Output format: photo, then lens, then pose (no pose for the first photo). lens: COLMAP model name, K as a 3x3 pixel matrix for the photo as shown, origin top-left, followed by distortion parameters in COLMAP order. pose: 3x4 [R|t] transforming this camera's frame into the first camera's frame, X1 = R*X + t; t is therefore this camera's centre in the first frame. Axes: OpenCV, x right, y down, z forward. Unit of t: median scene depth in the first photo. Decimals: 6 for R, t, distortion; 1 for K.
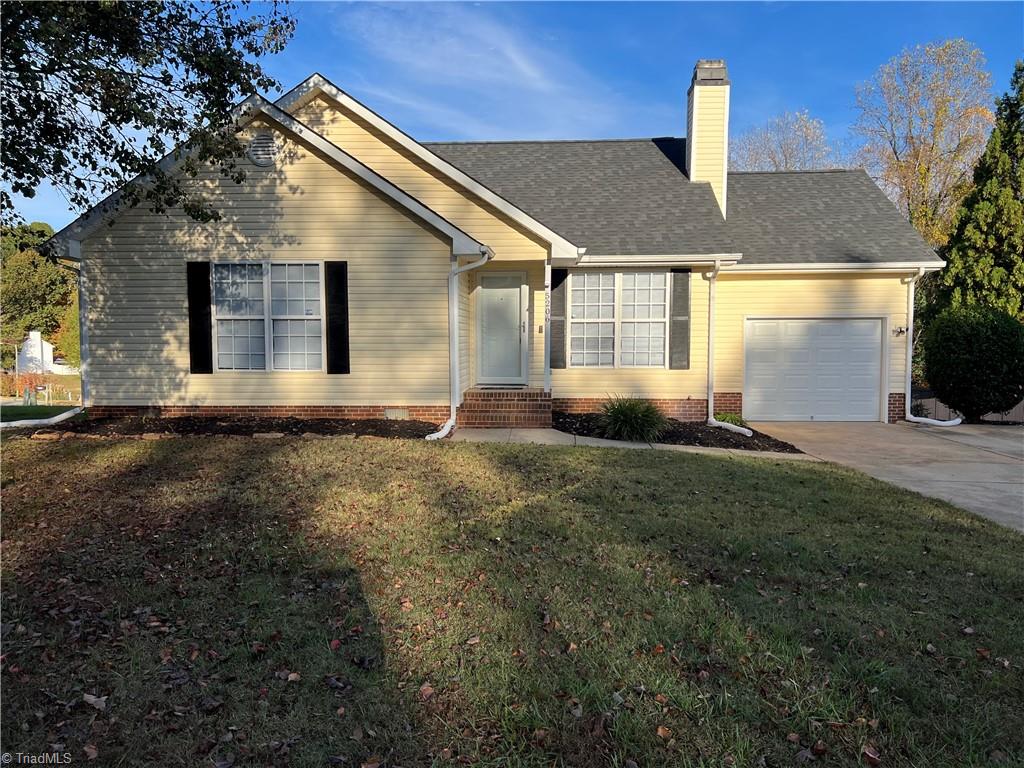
lens RADIAL K [[776.6, 0, 512.0], [0, 776.6, 384.0], [0, 0, 1]] dist [0.088591, -0.110325]
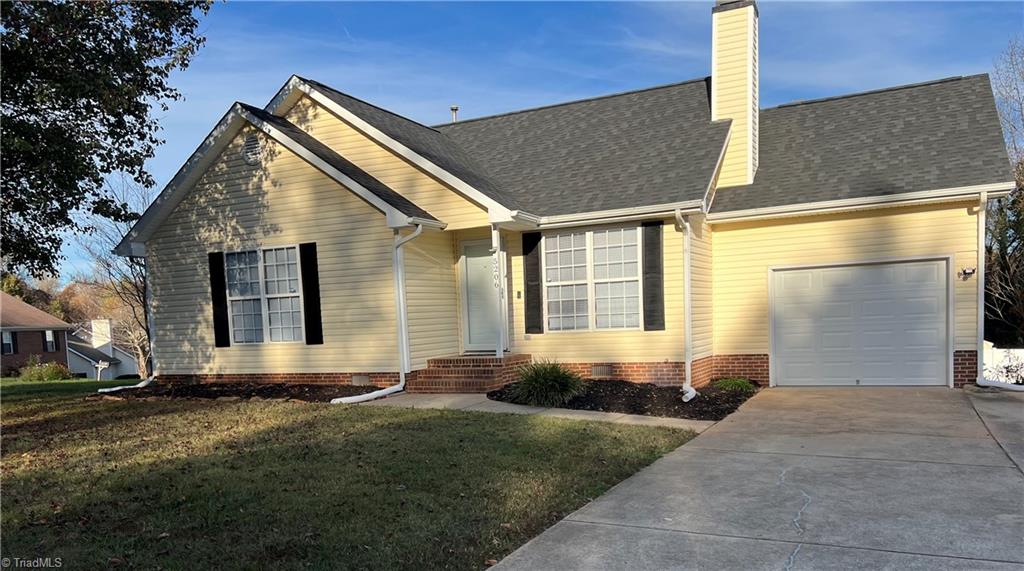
lens RADIAL K [[768.7, 0, 511.6], [0, 768.7, 379.6], [0, 0, 1]] dist [0.038704, -0.000335]
pose [[0.918517, -0.007550, -0.395310, 0.473461], [0.021174, 0.999322, 0.030113, 0.009375], [0.394815, -0.036030, 0.918054, 0.098034]]
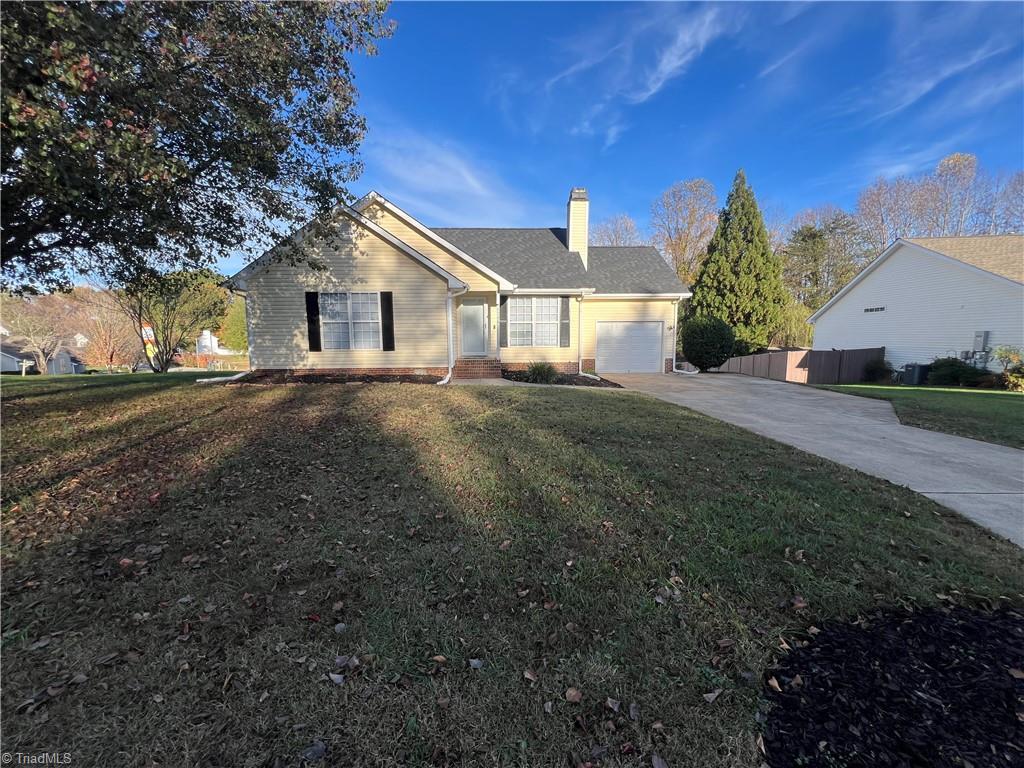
lens RADIAL K [[414.5, 0, 514.1], [0, 414.5, 379.3], [0, 0, 1]] dist [-0.000026, 0.000039]
pose [[0.995495, -0.015660, 0.093509, -0.013725], [0.010654, 0.998495, 0.053804, 0.004736], [-0.094211, -0.052565, 0.994164, -0.039095]]
